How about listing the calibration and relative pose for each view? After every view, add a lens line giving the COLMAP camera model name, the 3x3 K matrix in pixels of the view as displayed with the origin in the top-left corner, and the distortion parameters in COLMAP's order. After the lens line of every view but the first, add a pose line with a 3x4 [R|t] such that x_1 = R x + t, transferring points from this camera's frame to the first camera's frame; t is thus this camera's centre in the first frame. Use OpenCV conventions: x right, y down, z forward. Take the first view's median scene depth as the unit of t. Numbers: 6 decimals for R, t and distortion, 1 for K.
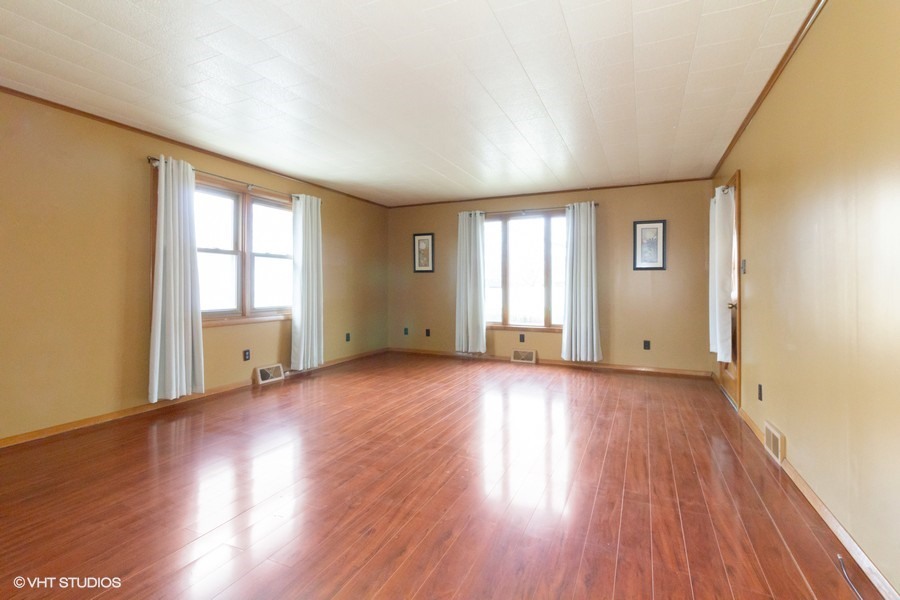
lens RADIAL K [[417.1, 0, 445.8], [0, 417.1, 292.2], [0, 0, 1]] dist [0.010180, 0.000403]
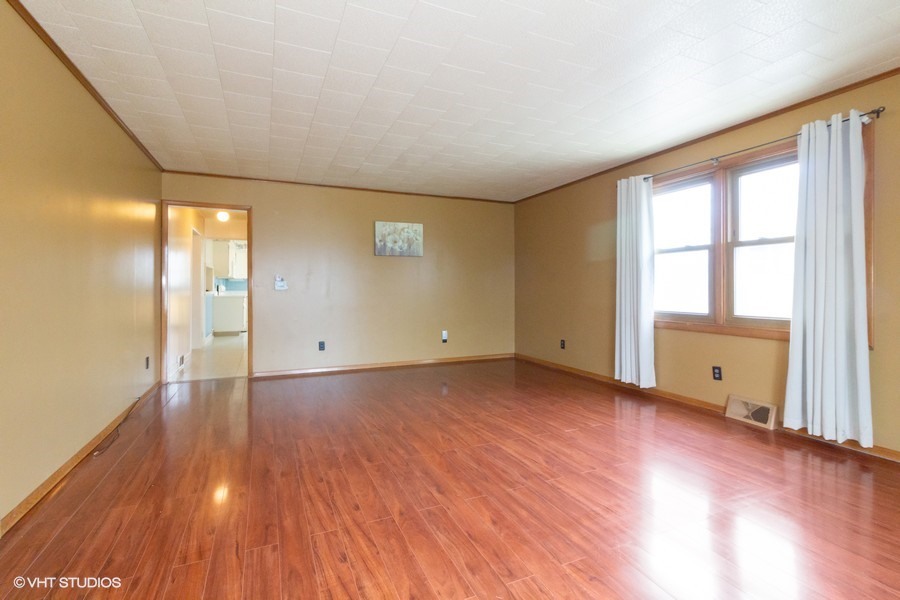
lens RADIAL K [[417.1, 0, 445.8], [0, 417.1, 292.2], [0, 0, 1]] dist [0.010180, 0.000403]
pose [[-0.664003, 0.005748, -0.747707, 0.503158], [-0.004665, 0.999919, 0.011829, -0.011520], [0.747715, 0.011342, -0.663923, 1.232029]]
